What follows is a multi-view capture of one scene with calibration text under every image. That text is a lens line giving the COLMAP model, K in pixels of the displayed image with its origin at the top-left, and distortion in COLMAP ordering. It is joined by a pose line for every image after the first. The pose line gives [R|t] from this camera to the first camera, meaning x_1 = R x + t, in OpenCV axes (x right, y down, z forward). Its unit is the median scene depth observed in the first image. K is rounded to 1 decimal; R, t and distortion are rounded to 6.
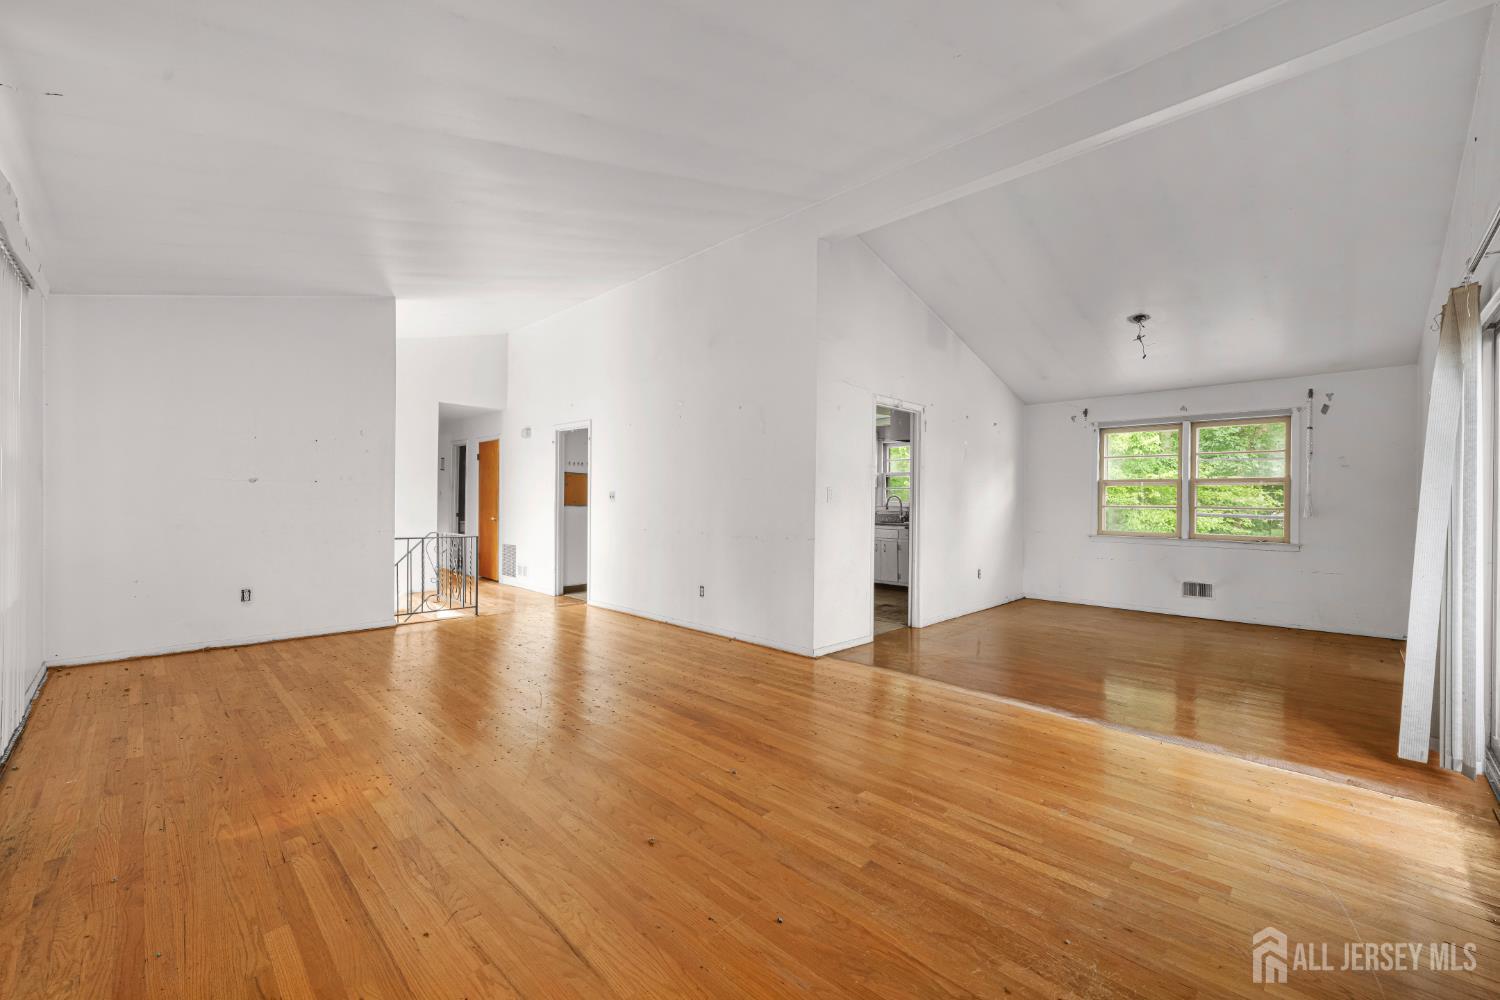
lens RADIAL K [[605.9, 0, 748.5], [0, 605.9, 501.0], [0, 0, 1]] dist [-0.000843, -0.000038]
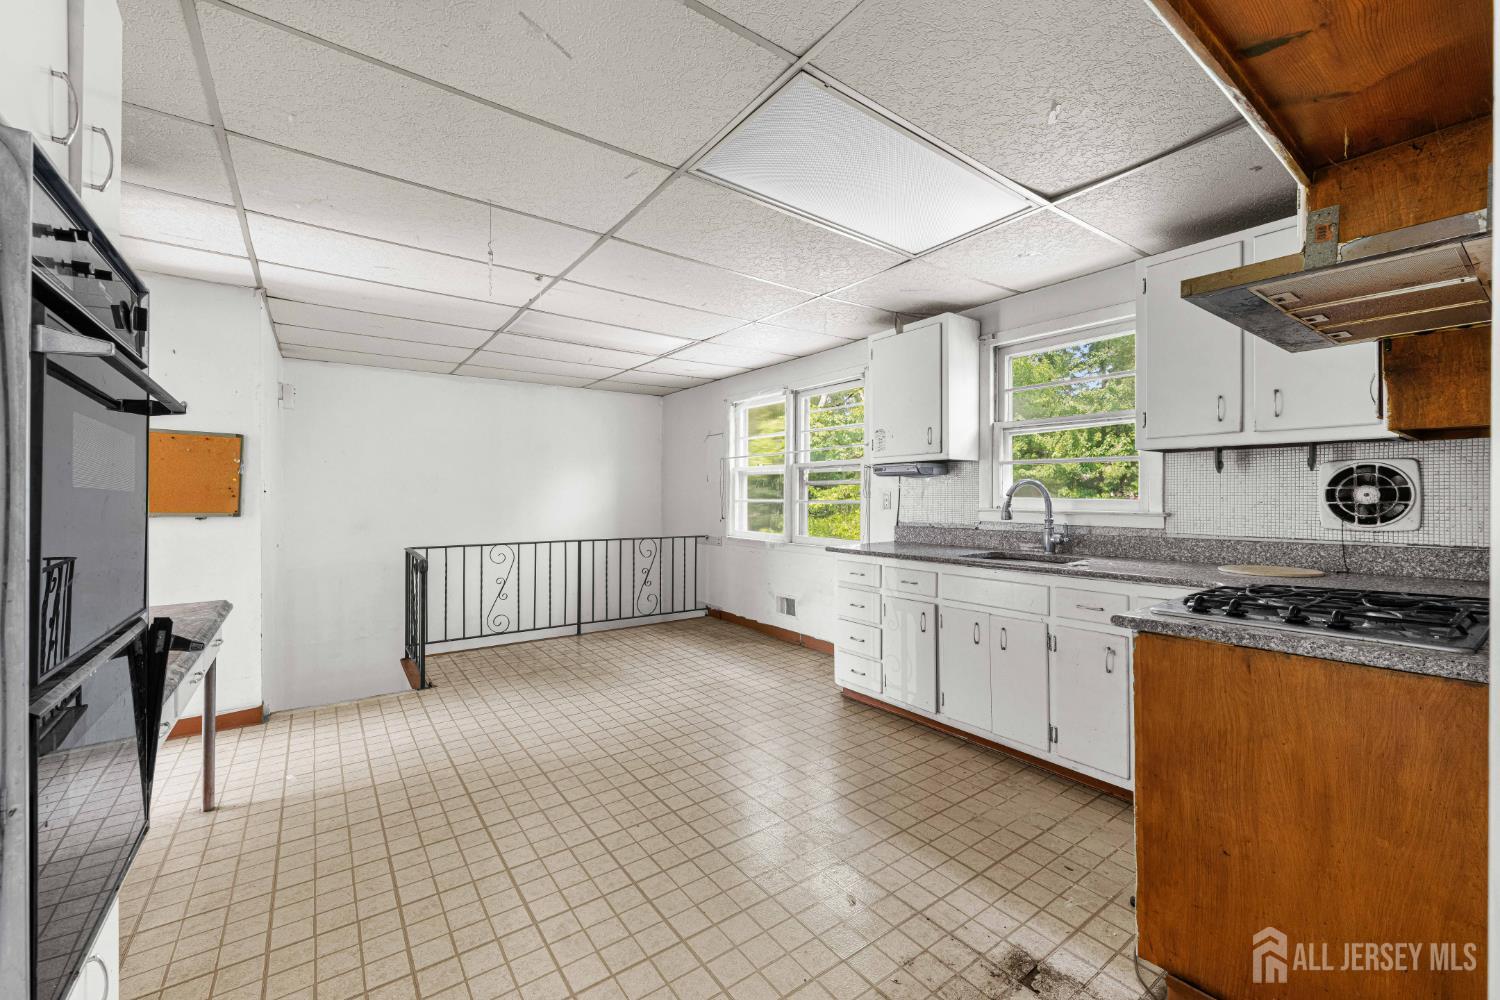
lens RADIAL K [[601.2, 0, 750.0], [0, 601.2, 500.0], [0, 0, 1]] dist [-0.000954, -0.000009]
pose [[0.987943, -0.006732, -0.154673, 0.182446], [0.007060, 0.999974, 0.001574, 0.001813], [0.154658, -0.002647, 0.987965, 0.854321]]
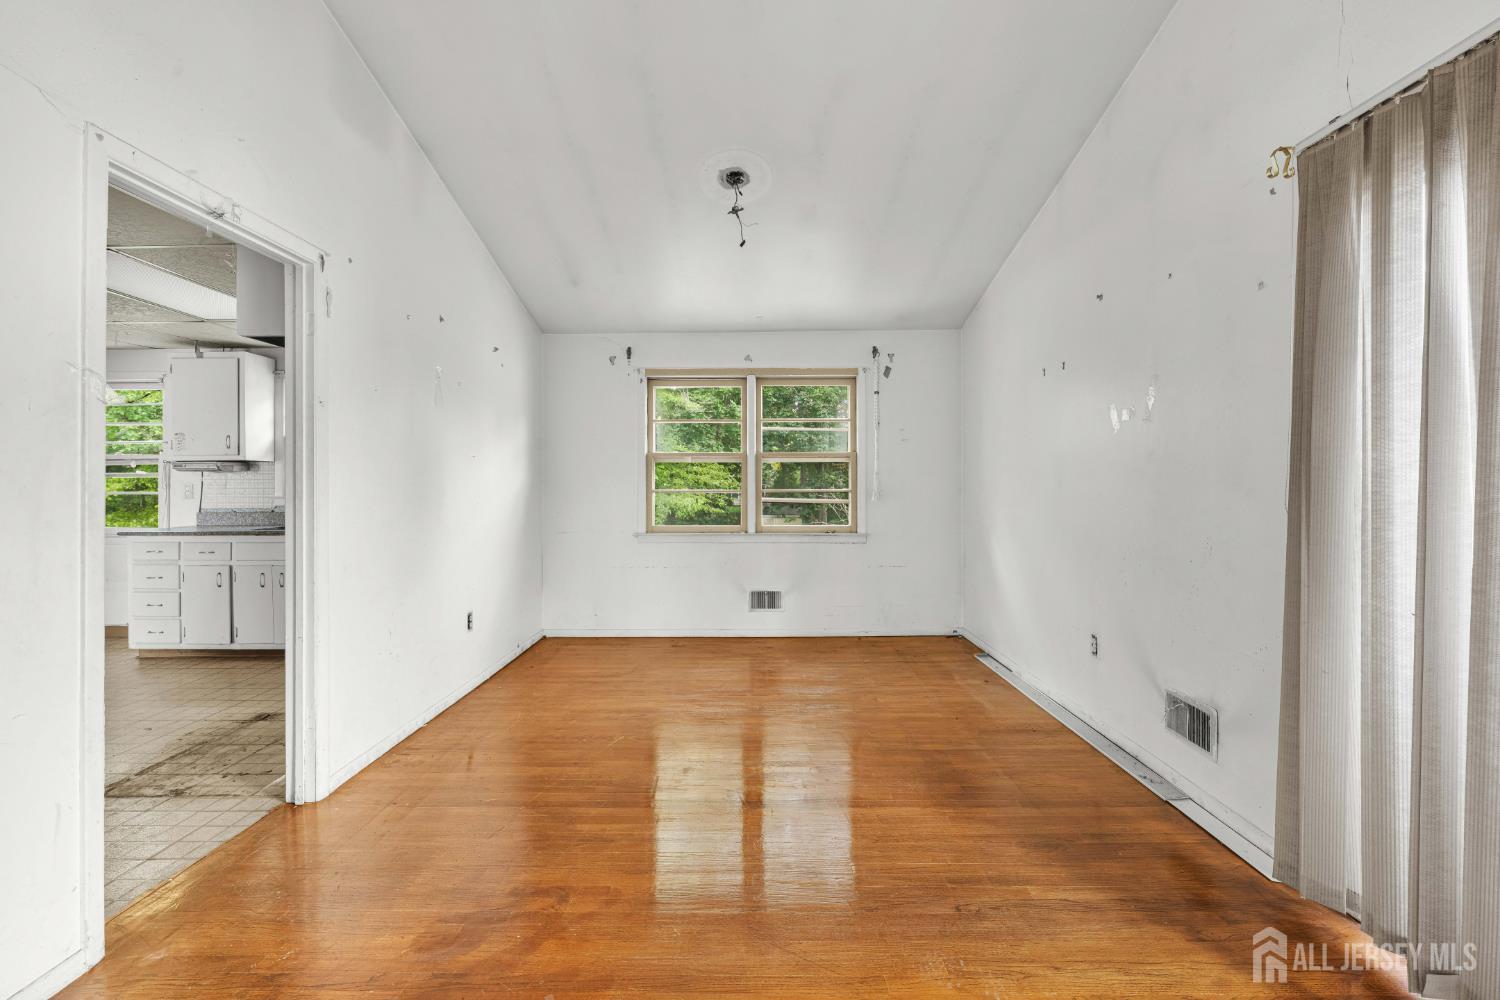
lens RADIAL K [[632.2, 0, 747.5], [0, 632.2, 486.7], [0, 0, 1]] dist [-0.000310, -0.000215]
pose [[0.717159, -0.010564, 0.696830, 0.177994], [0.009603, 0.999940, 0.005276, 0.000996], [-0.696843, 0.002907, 0.717217, 0.450691]]
